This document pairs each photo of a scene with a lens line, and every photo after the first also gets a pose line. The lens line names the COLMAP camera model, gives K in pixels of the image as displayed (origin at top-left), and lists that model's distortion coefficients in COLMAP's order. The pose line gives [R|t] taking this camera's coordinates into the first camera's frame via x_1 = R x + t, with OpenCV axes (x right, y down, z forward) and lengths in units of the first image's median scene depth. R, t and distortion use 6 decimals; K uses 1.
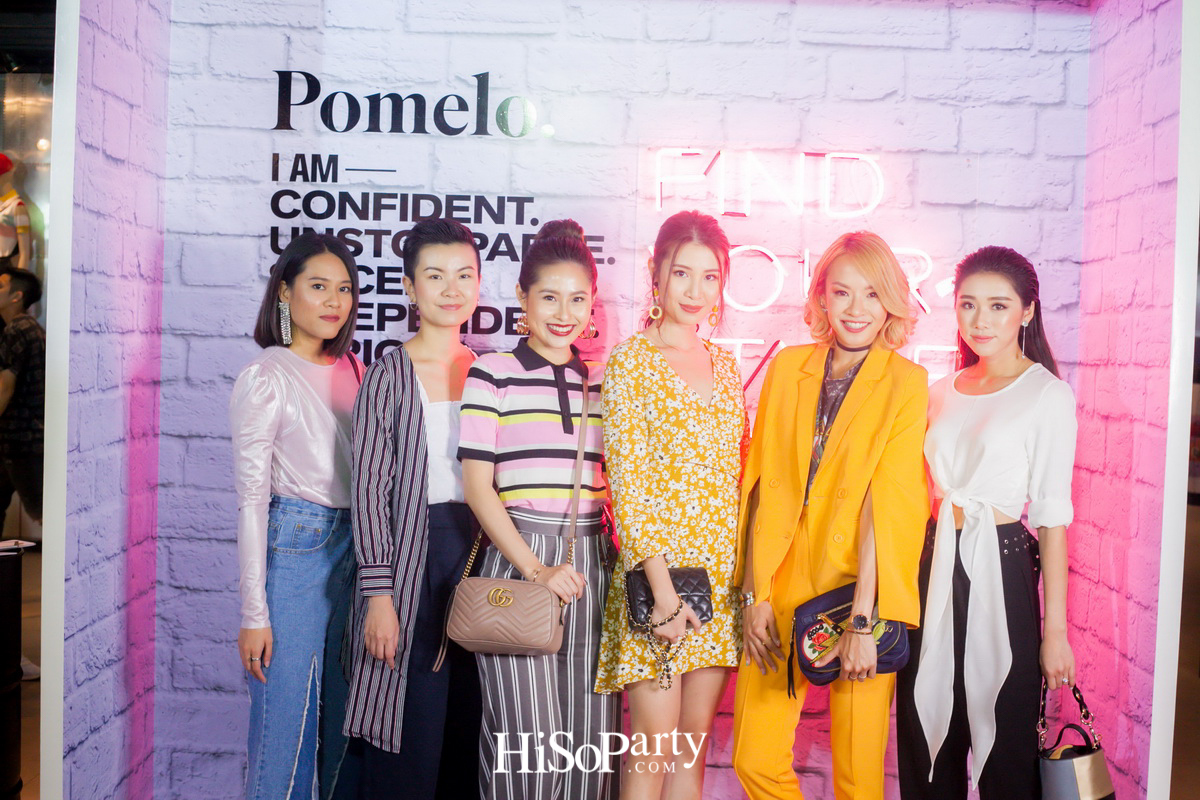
lens RADIAL K [[1741.0, 0, 589.6], [0, 1741.0, 391.5], [0, 0, 1]] dist [-0.104657, 0.000000]
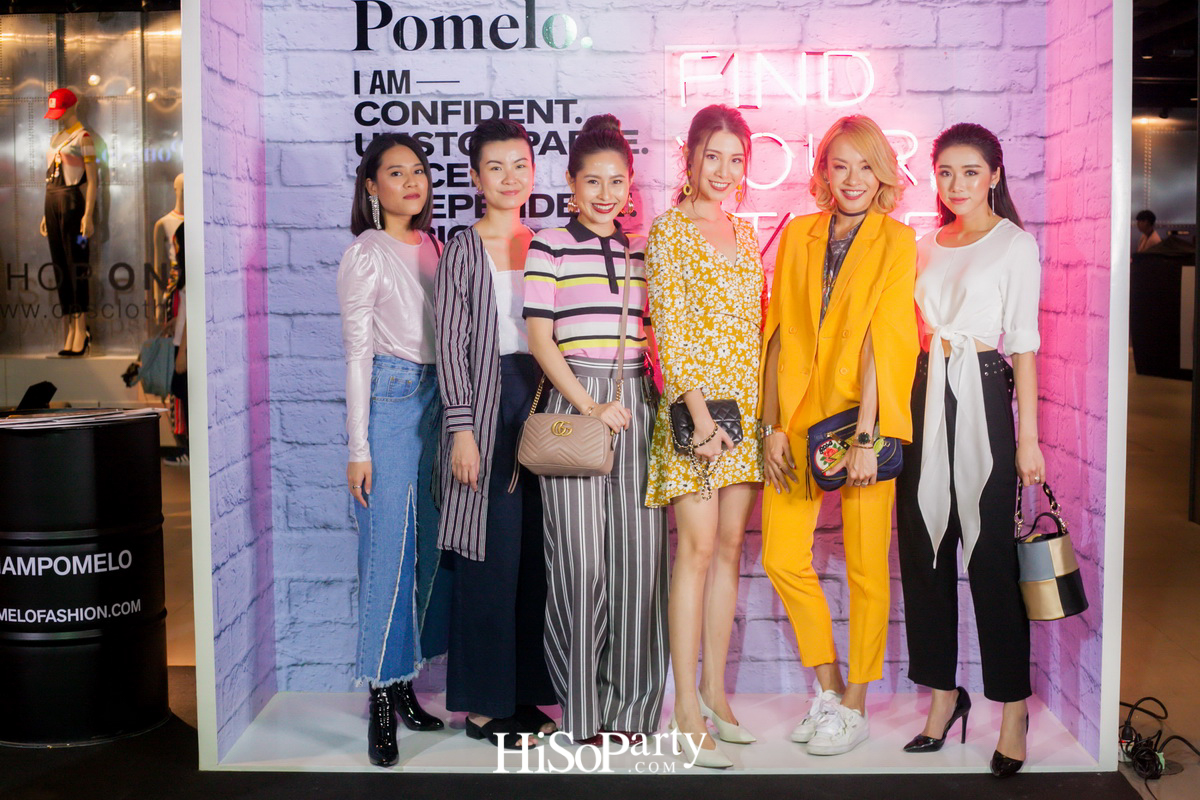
lens RADIAL K [[1741.0, 0, 604.1], [0, 1741.0, 408.6], [0, 0, 1]] dist [-0.104657, 0.000000]
pose [[0.999163, -0.037082, -0.017252, -0.001379], [0.037878, 0.998112, 0.048344, 0.041435], [0.015427, -0.048957, 0.998682, -0.184719]]
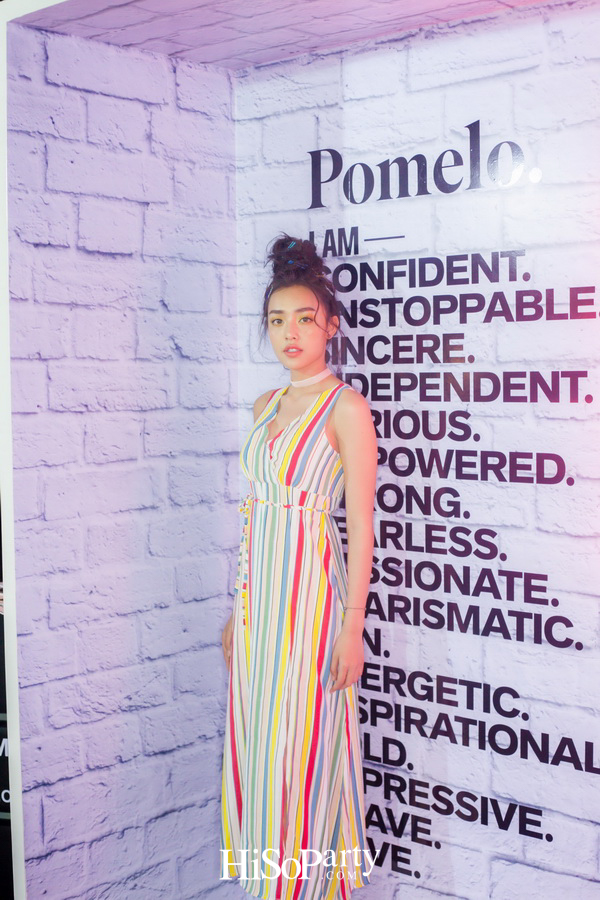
lens RADIAL K [[1305.7, 0, 298.0], [0, 1305.7, 443.0], [0, 0, 1]] dist [-0.104657, 0.000000]
pose [[0.742543, -0.003324, -0.669791, 0.333556], [0.007033, 0.999971, 0.002834, -0.013721], [0.669762, -0.006815, 0.742545, 0.418300]]
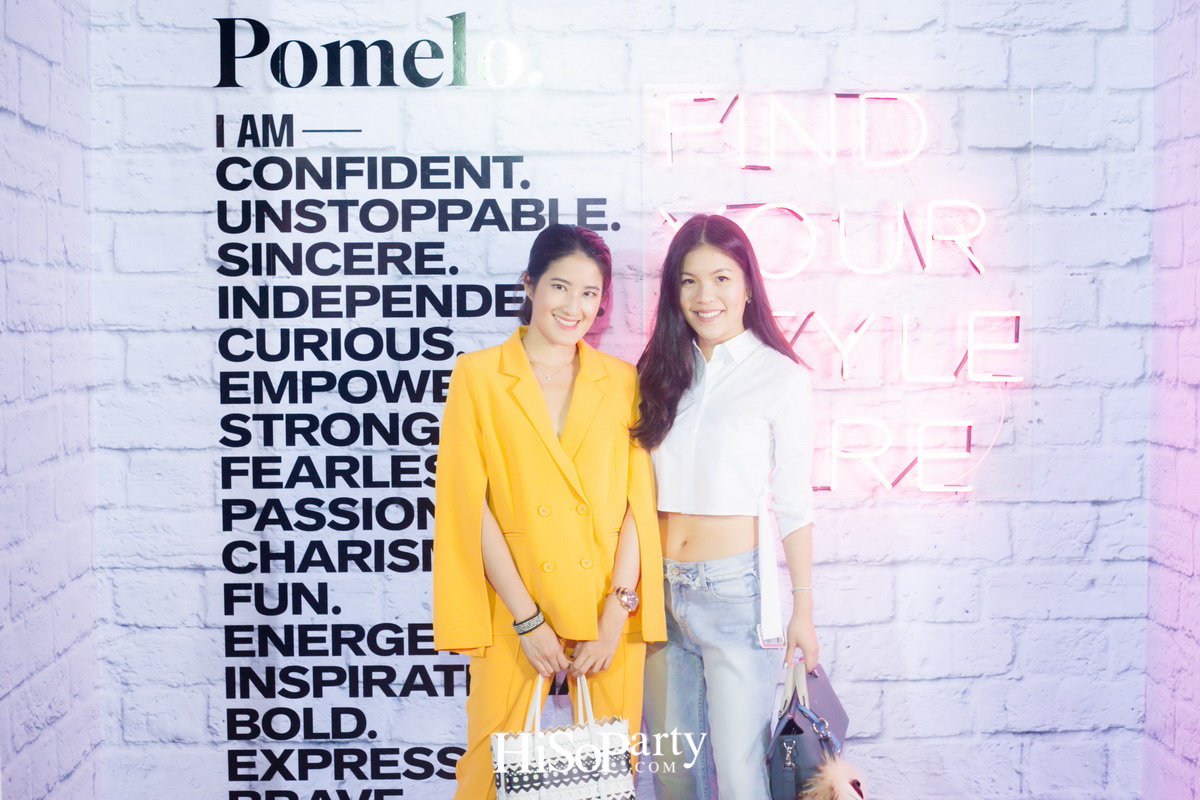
lens RADIAL K [[1741.0, 0, 589.9], [0, 1741.0, 391.2], [0, 0, 1]] dist [-0.104657, 0.000000]
pose [[0.998519, -0.038515, 0.038437, -0.036776], [0.038166, 0.999224, 0.009772, -0.002426], [-0.038784, -0.008291, 0.999213, 0.138344]]
